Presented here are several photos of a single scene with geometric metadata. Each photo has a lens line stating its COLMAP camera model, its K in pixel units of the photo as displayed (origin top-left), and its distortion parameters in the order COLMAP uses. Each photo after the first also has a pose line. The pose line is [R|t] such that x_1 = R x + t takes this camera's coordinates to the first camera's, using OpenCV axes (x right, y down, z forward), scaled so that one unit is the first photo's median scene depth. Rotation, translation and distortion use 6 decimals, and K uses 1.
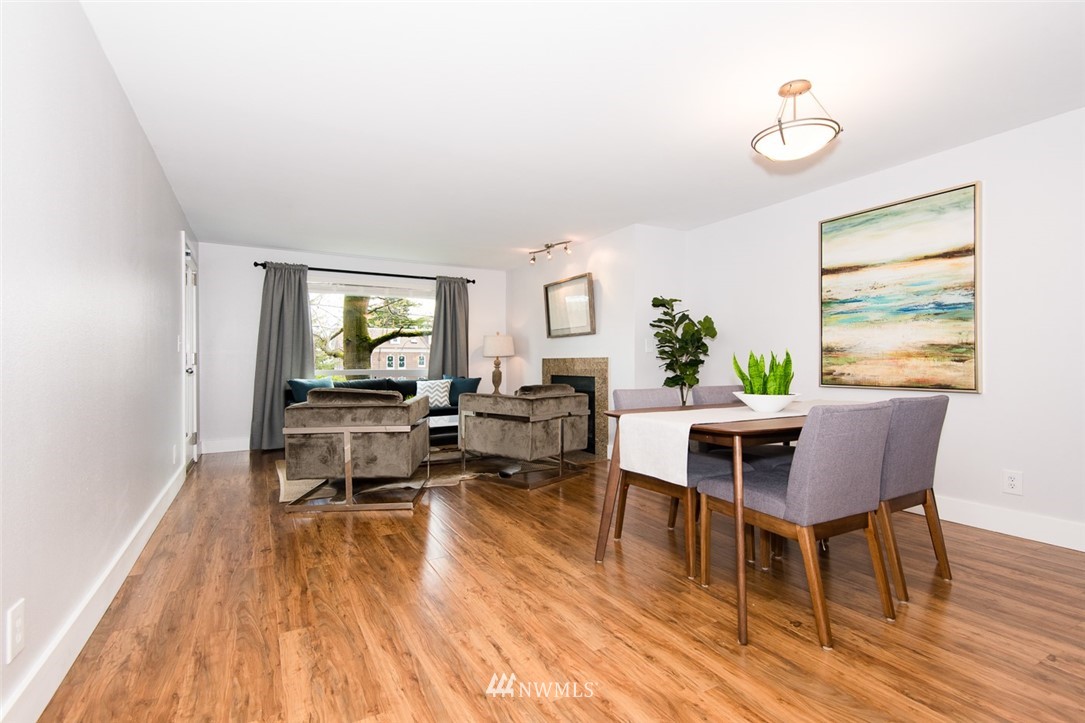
lens RADIAL K [[515.2, 0, 545.6], [0, 515.2, 362.8], [0, 0, 1]] dist [0.051286, -0.028746]
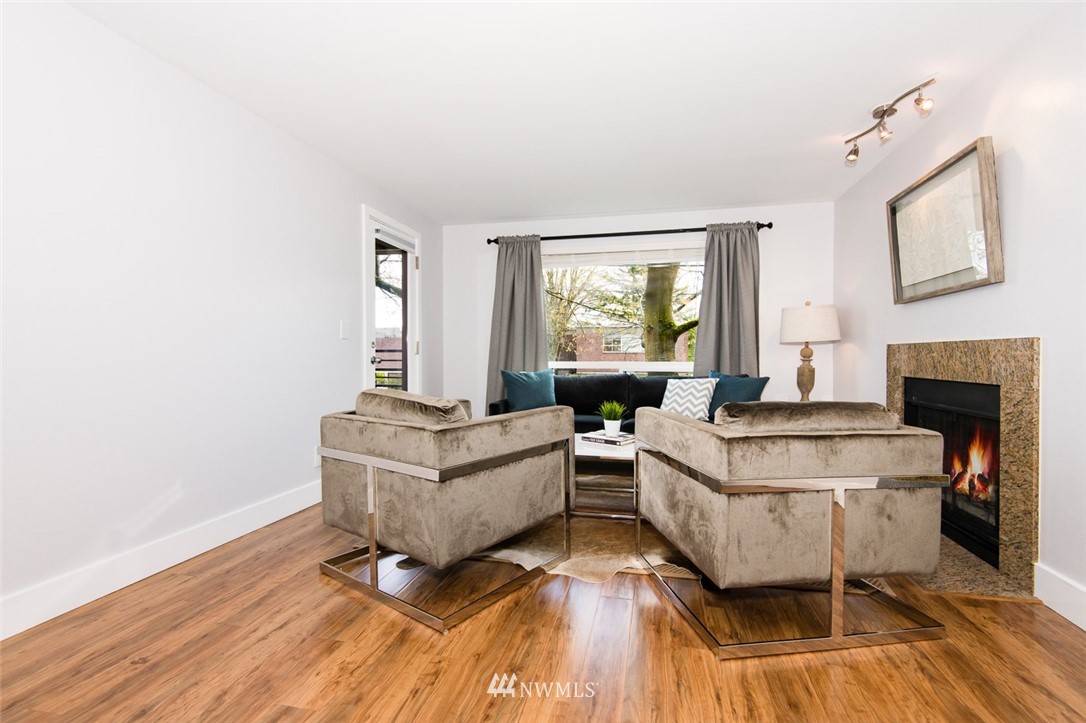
lens RADIAL K [[509.1, 0, 543.0], [0, 509.1, 361.5], [0, 0, 1]] dist [0.037241, -0.019449]
pose [[0.743099, 0.011234, -0.669087, 0.162398], [-0.002733, 0.999902, 0.013753, 0.004901], [0.669176, -0.008391, 0.743057, 0.713315]]
